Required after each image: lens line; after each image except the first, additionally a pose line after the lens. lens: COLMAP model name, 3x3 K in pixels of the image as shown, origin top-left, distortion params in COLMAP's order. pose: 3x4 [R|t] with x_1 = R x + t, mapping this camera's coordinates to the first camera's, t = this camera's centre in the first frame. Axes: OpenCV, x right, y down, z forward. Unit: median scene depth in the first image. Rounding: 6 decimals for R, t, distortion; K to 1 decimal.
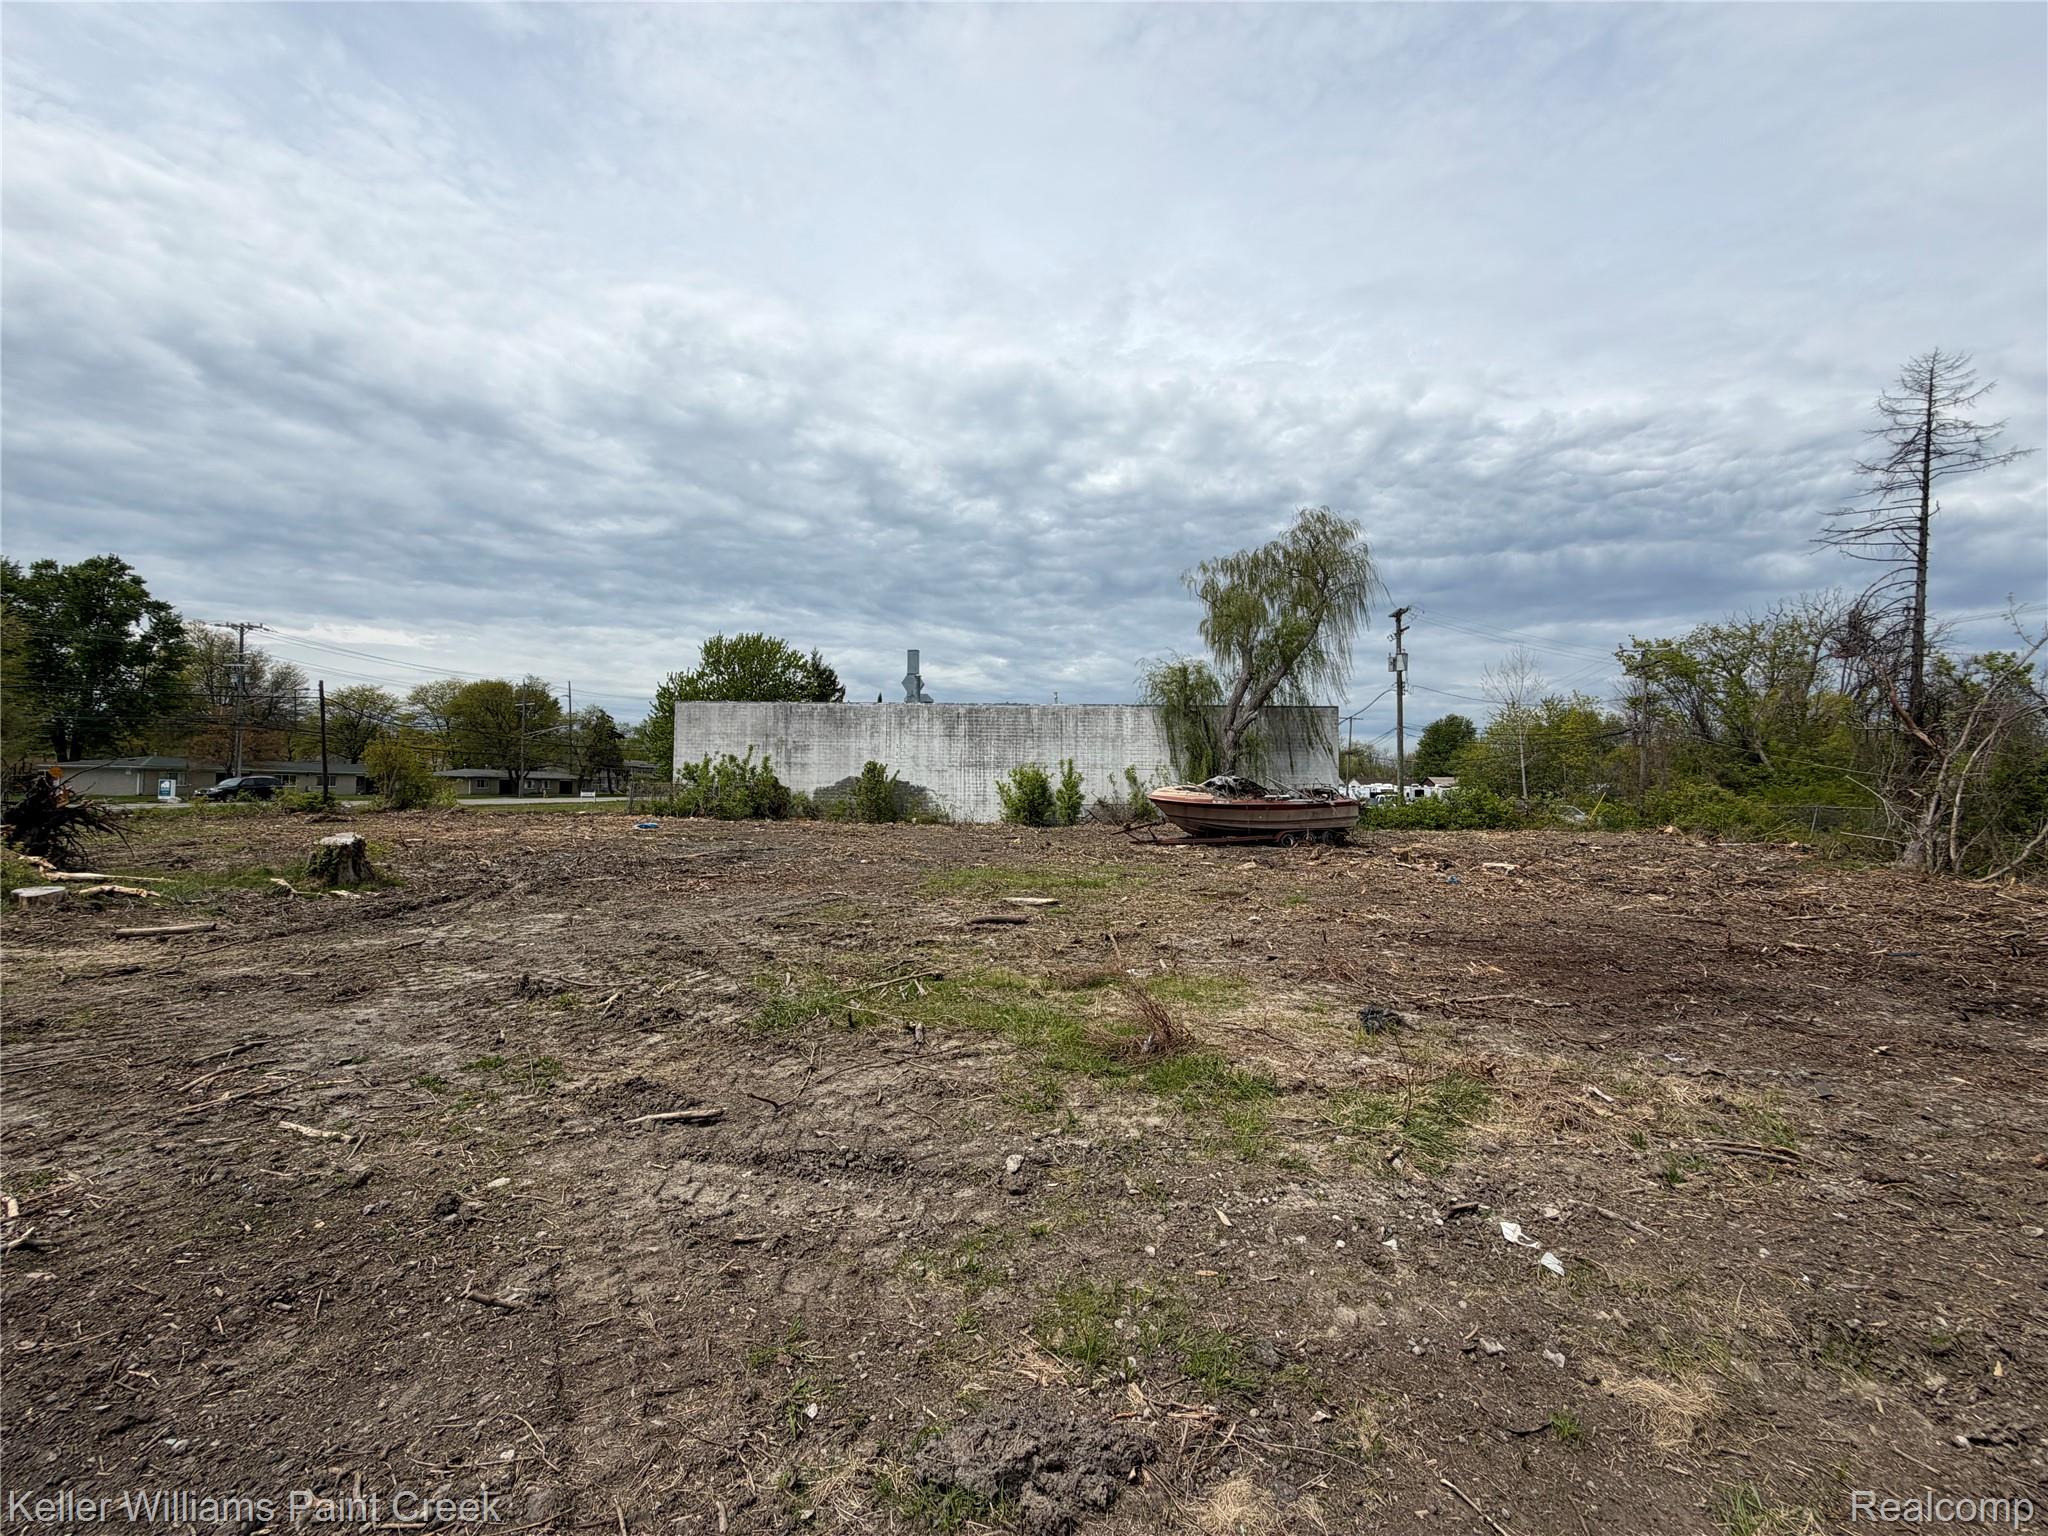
lens RADIAL K [[814.1, 0, 1017.5], [0, 814.1, 769.1], [0, 0, 1]] dist [-0.001344, 0.000305]
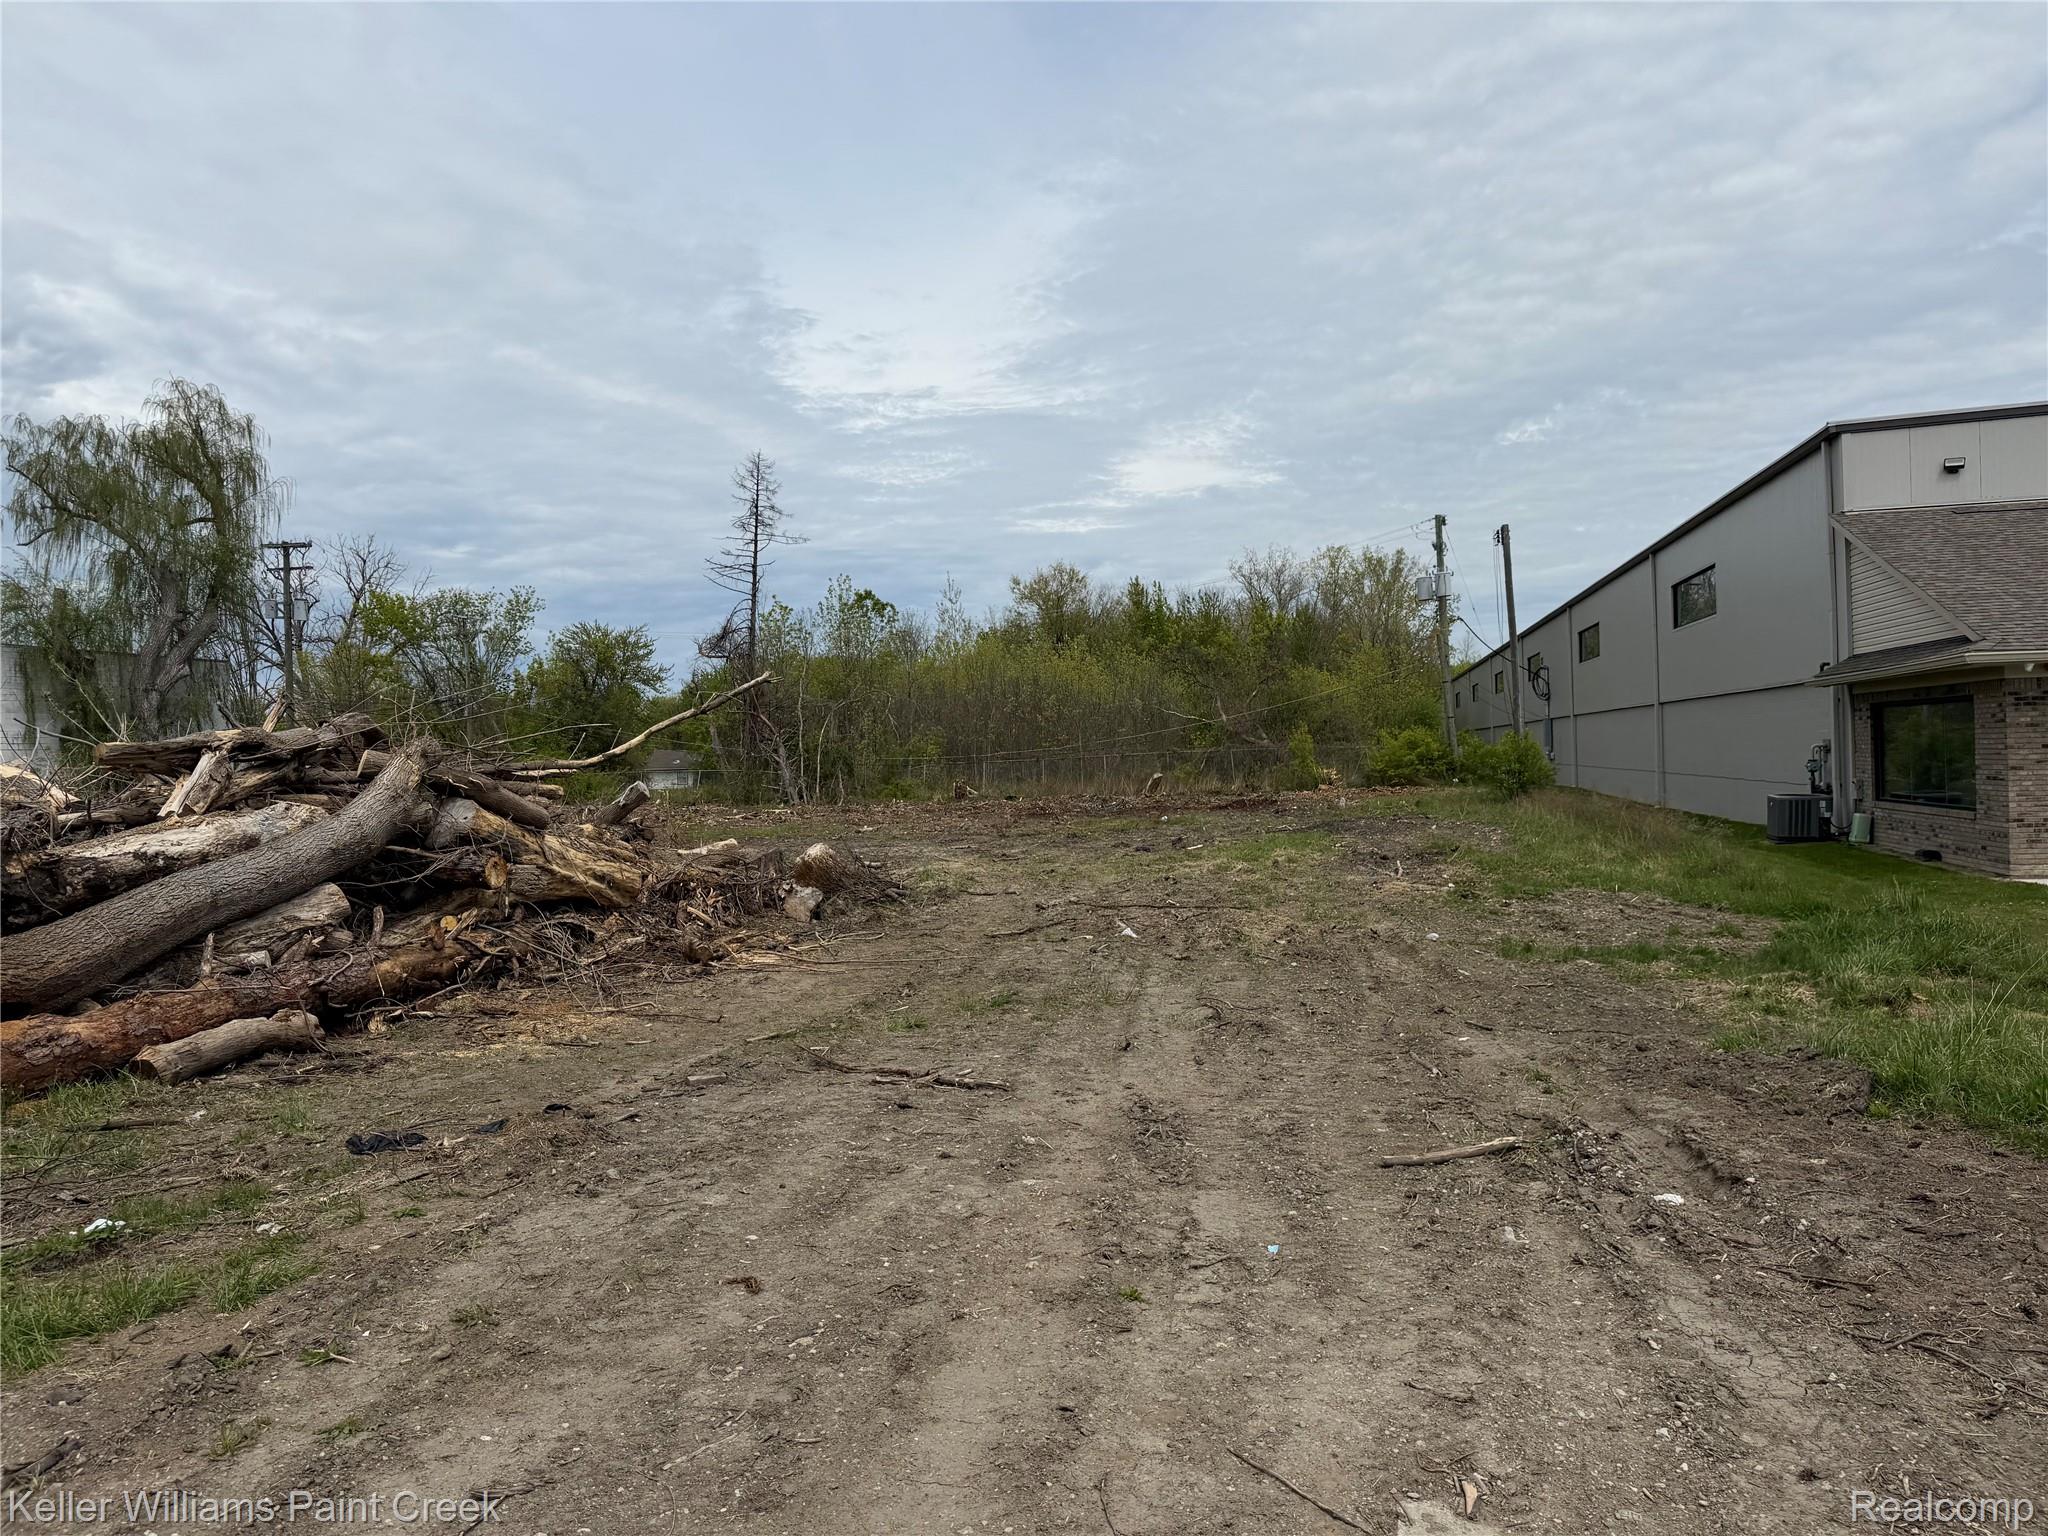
lens RADIAL K [[1426.3, 0, 1019.7], [0, 1426.3, 750.8], [0, 0, 1]] dist [0.056100, -0.067292]
pose [[0.167098, -0.014541, 0.985833, -0.759843], [0.011895, 0.999848, 0.012731, -0.003971], [-0.985868, 0.009599, 0.167246, 0.071827]]
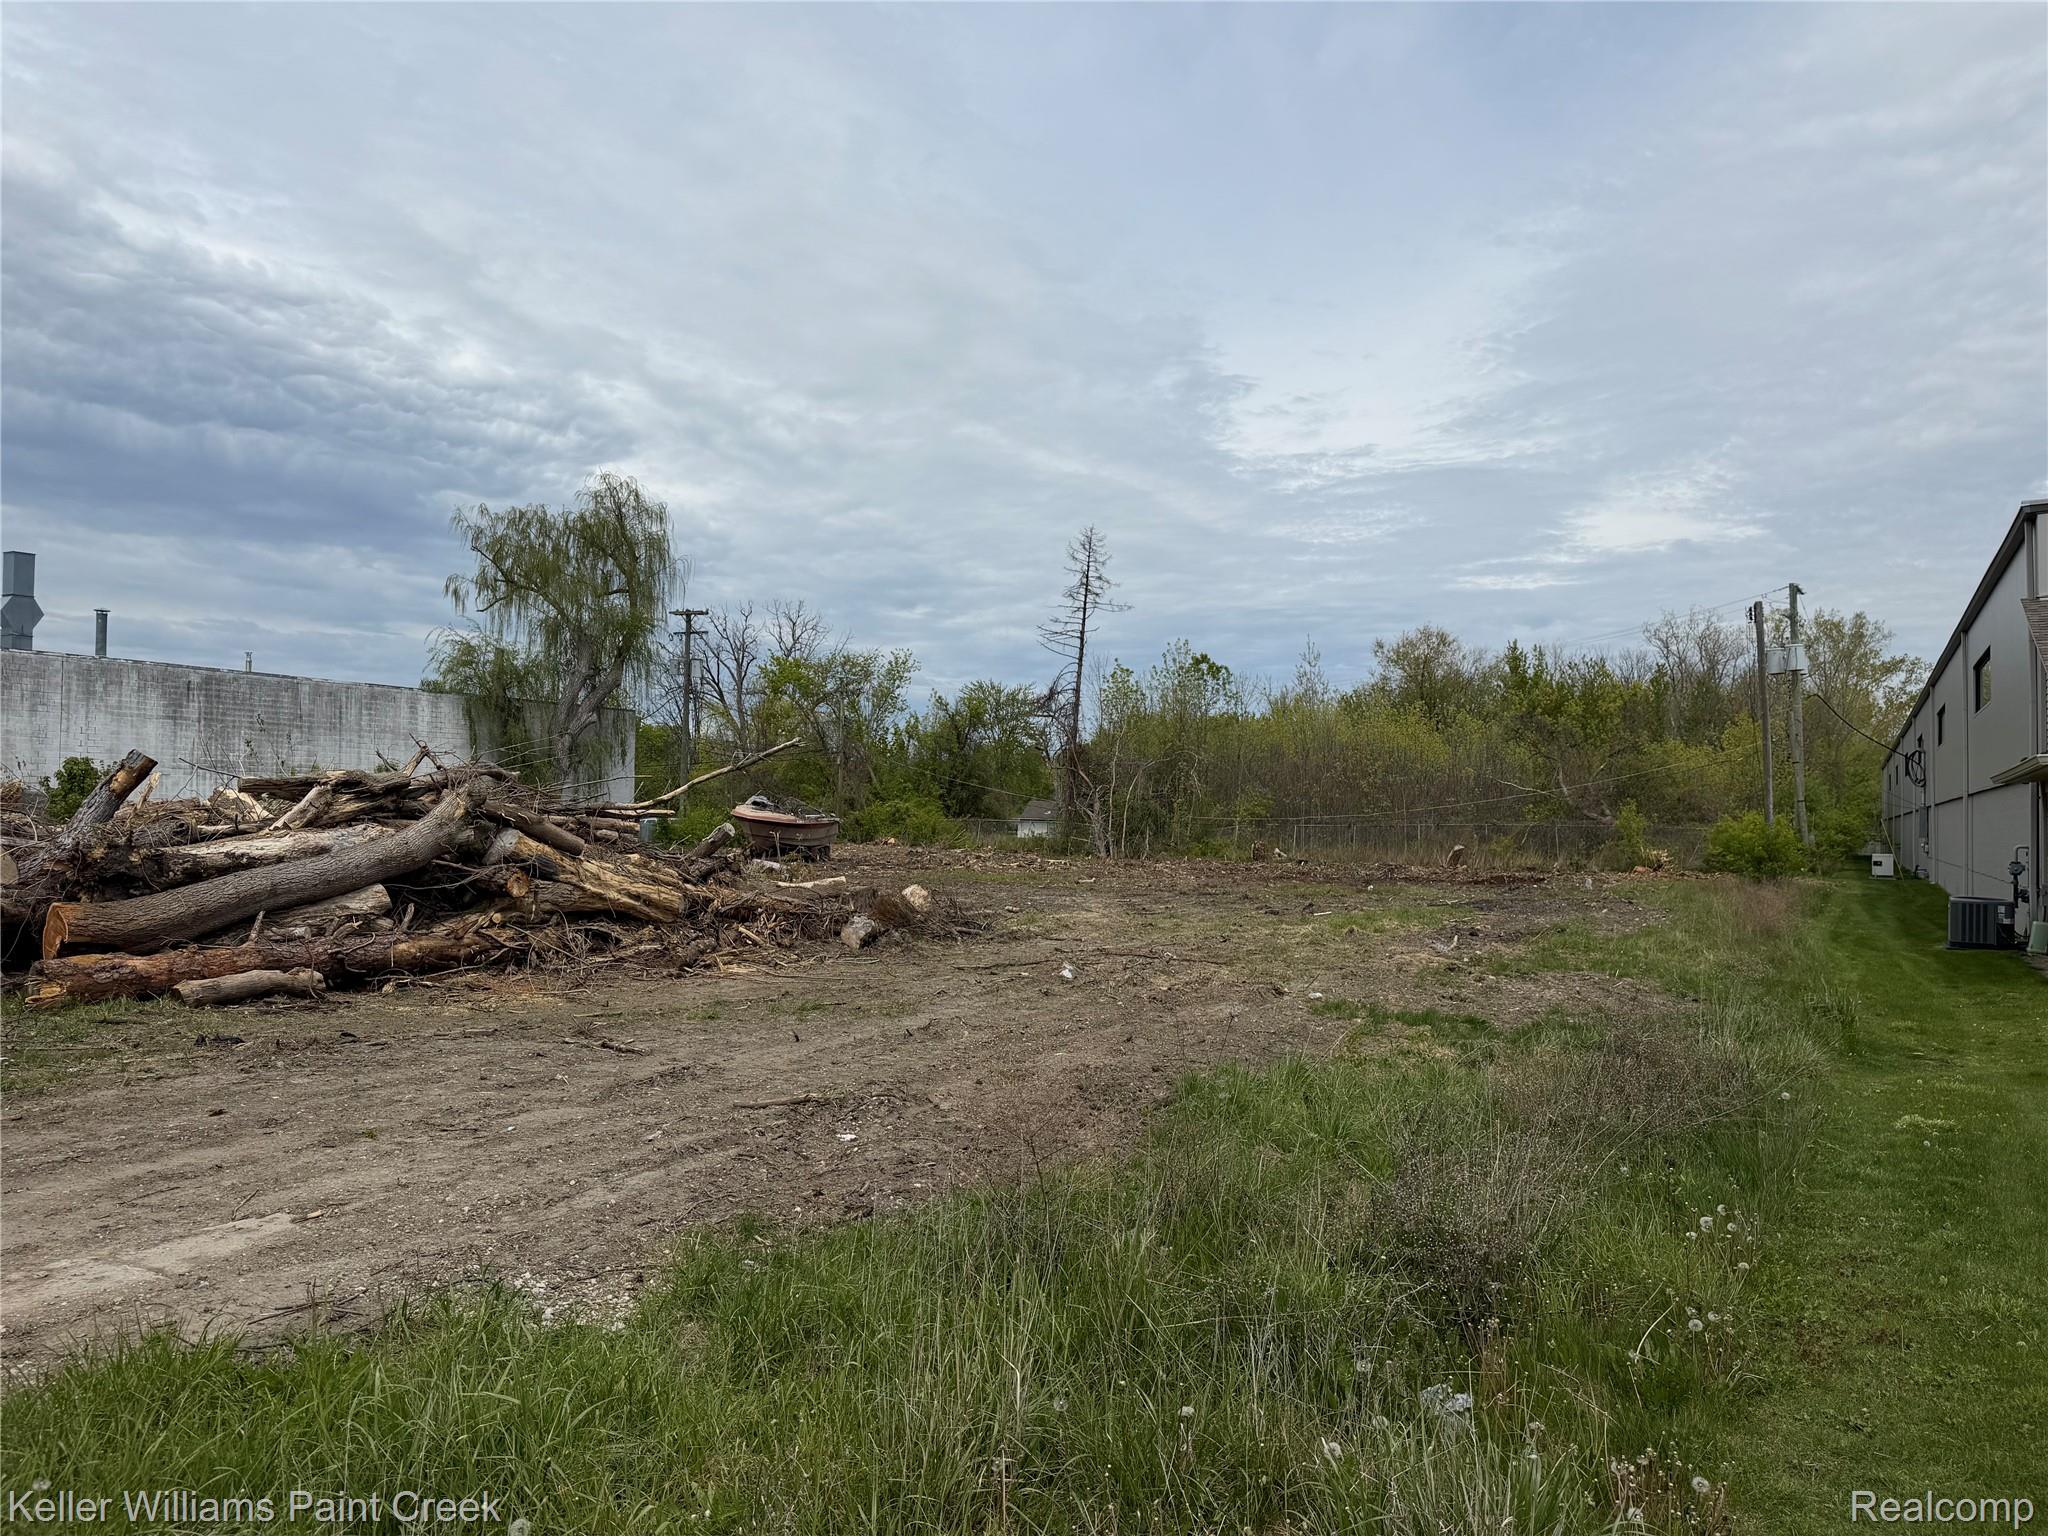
lens RADIAL K [[1426.3, 0, 1039.7], [0, 1426.3, 740.0], [0, 0, 1]] dist [0.056100, -0.067292]
pose [[0.437375, 0.041612, 0.898316, -0.776266], [-0.027821, 0.999077, -0.032734, -0.006839], [-0.898849, -0.010675, 0.438129, -0.062749]]
